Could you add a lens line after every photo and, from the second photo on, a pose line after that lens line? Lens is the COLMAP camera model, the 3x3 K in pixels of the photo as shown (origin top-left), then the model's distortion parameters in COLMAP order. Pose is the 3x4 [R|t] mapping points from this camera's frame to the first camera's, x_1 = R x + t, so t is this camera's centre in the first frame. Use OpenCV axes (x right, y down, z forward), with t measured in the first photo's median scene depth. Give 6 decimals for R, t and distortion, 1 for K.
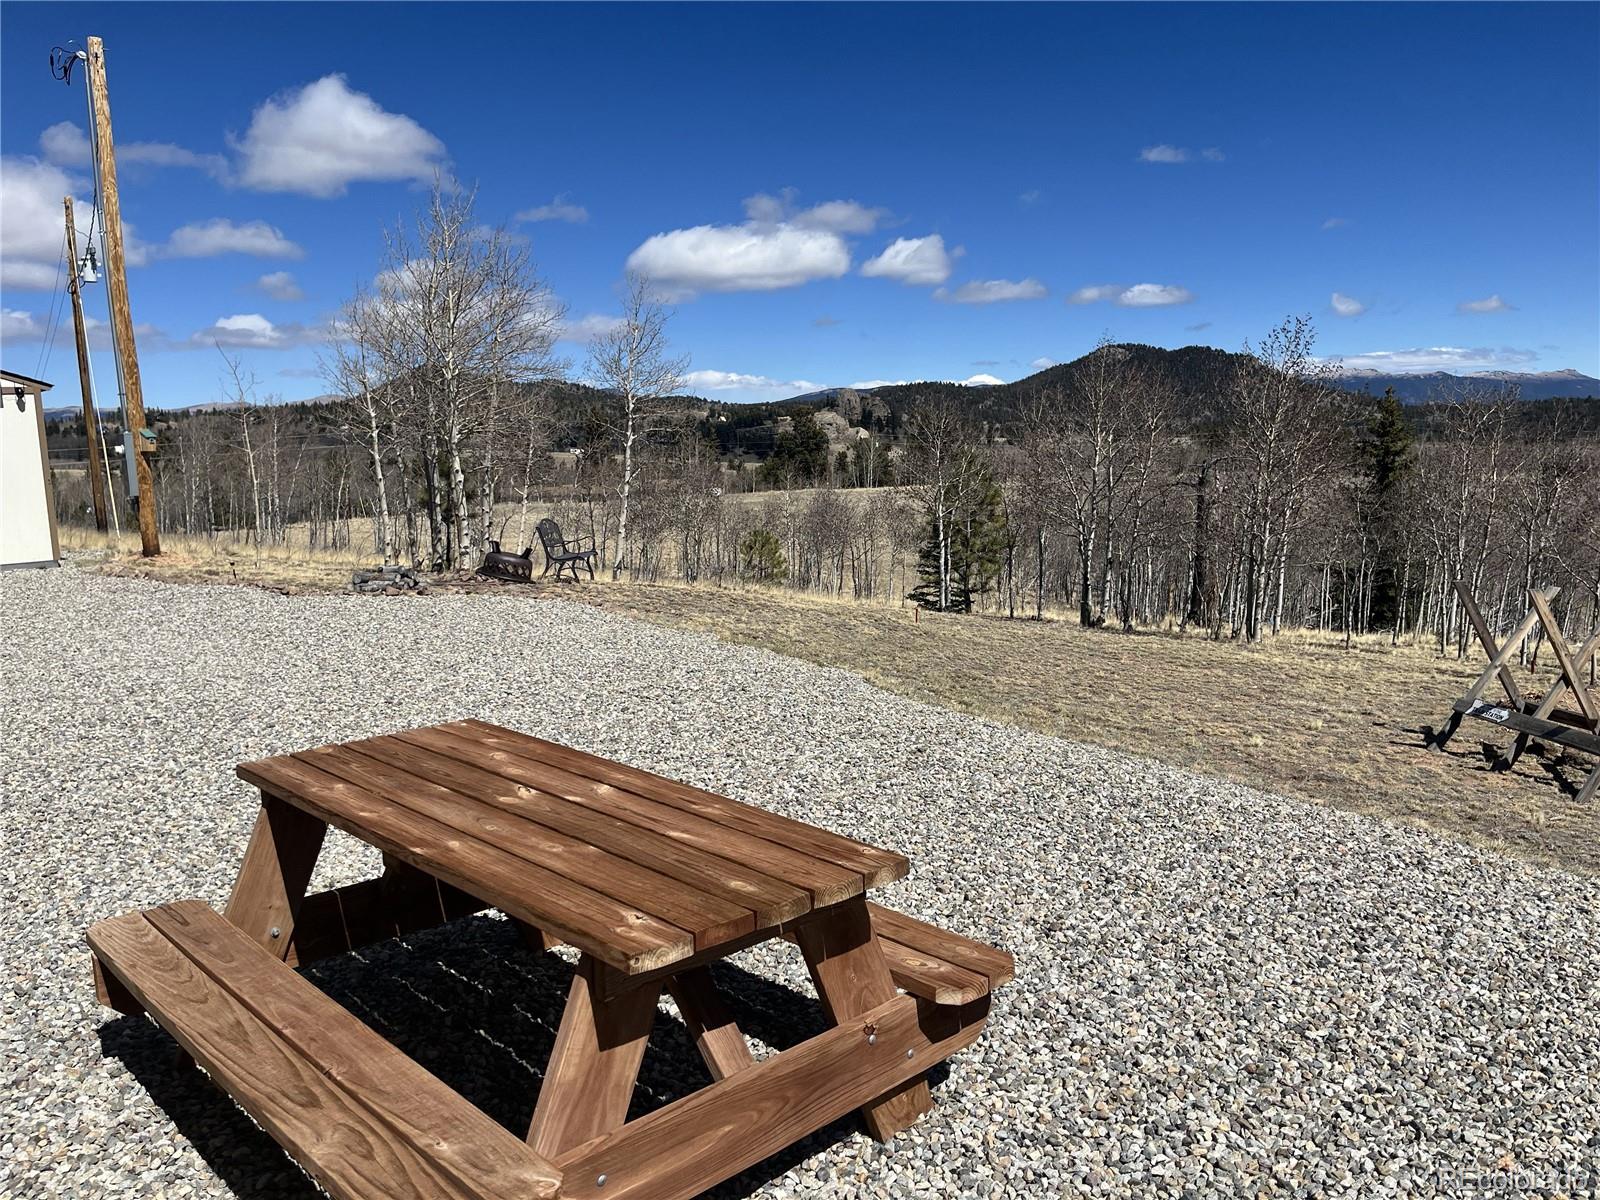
lens RADIAL K [[1230.7, 0, 768.7], [0, 1230.7, 599.7], [0, 0, 1]] dist [0.084880, -0.120544]
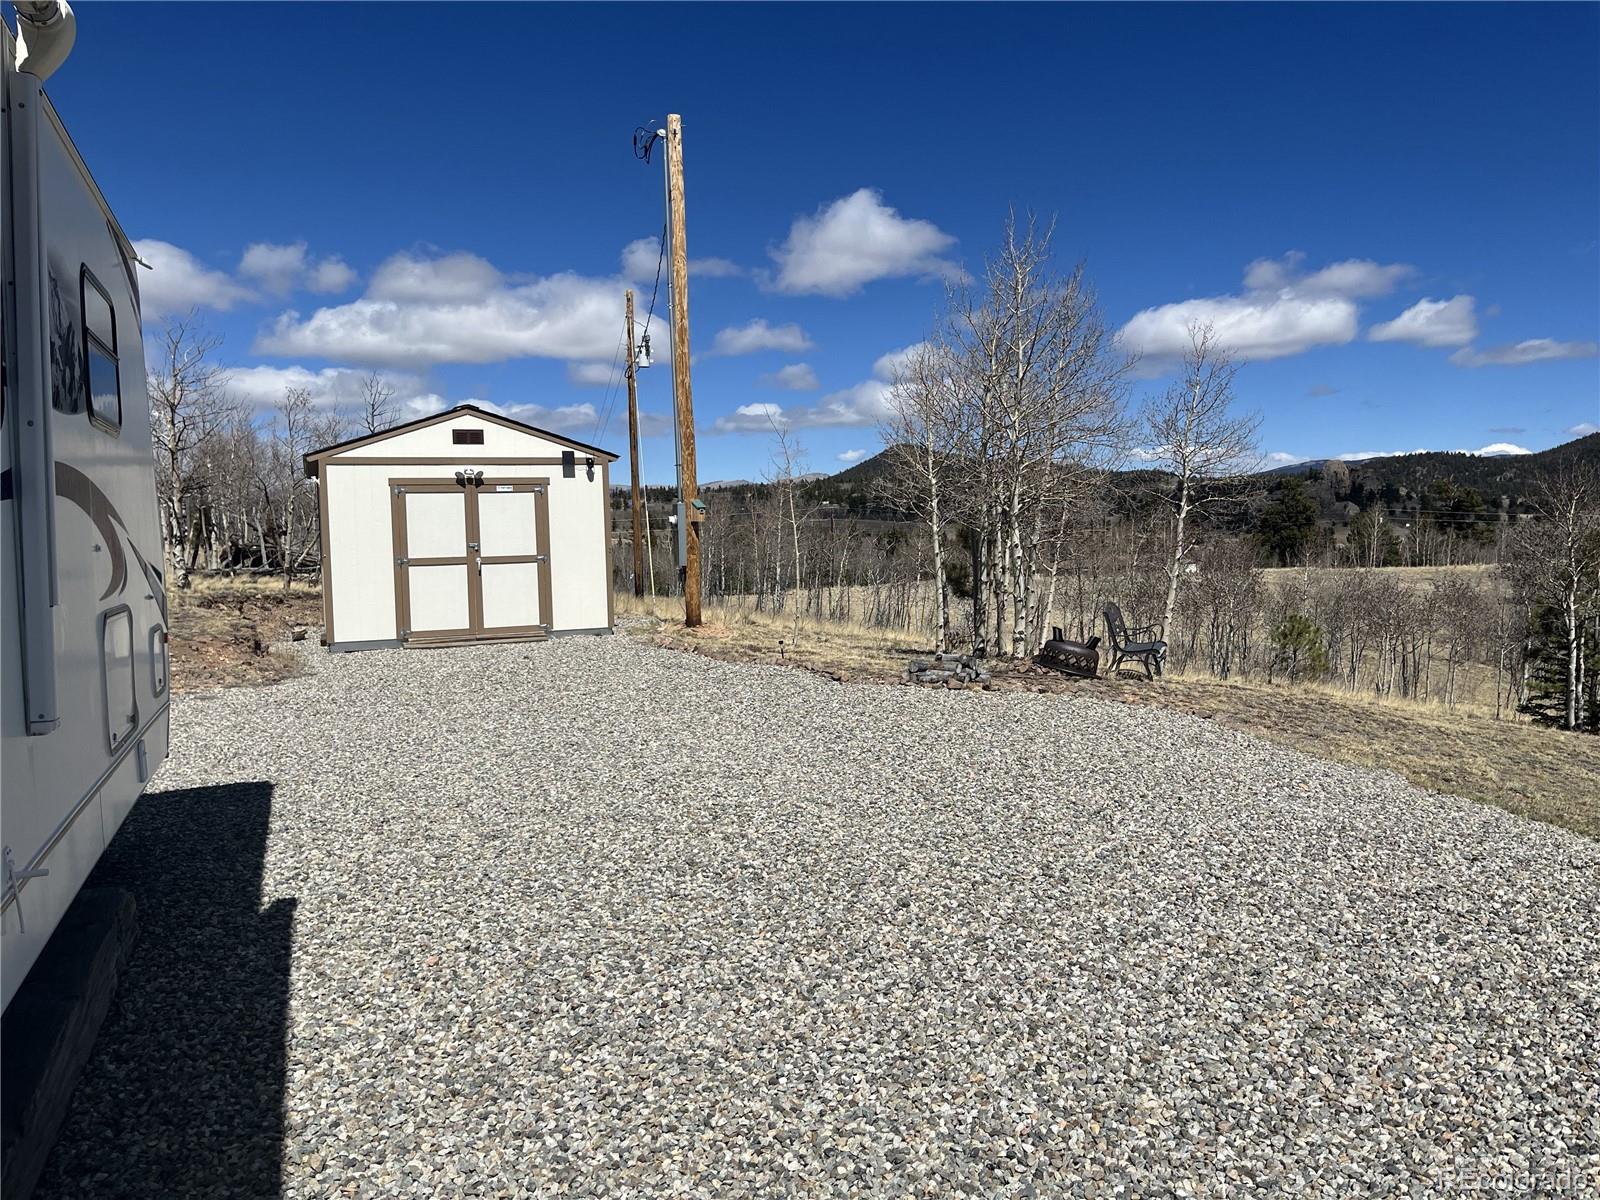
lens RADIAL K [[1216.2, 0, 800.0], [0, 1216.2, 600.0], [0, 0, 1]] dist [0.022143, 0.000030]
pose [[0.939013, 0.033604, -0.342236, -0.088240], [-0.053634, 0.997347, -0.049228, -0.013332], [0.339673, 0.064581, 0.938324, 0.123630]]
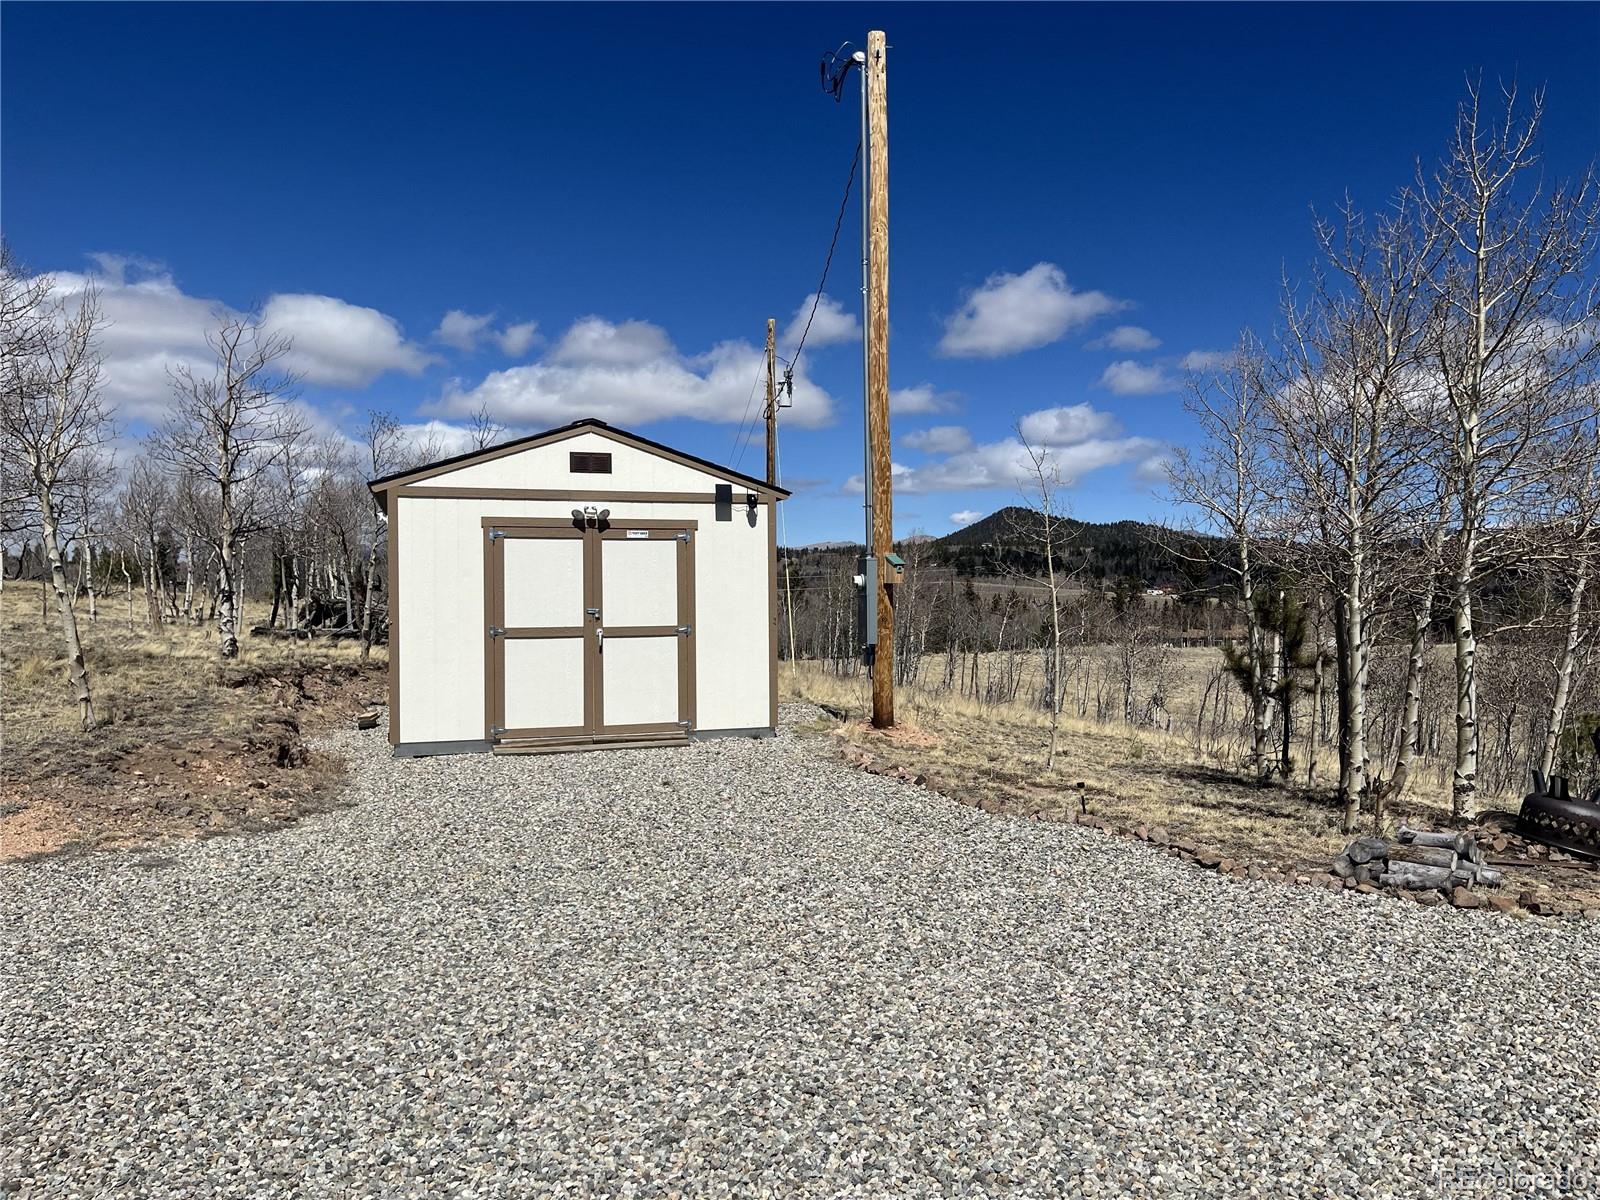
lens RADIAL K [[1230.7, 0, 768.7], [0, 1230.7, 599.7], [0, 0, 1]] dist [0.084880, -0.120544]
pose [[0.892680, 0.034199, -0.449391, -0.243219], [-0.084136, 0.992233, -0.091620, -0.038537], [0.442768, 0.119597, 0.888624, 0.336929]]
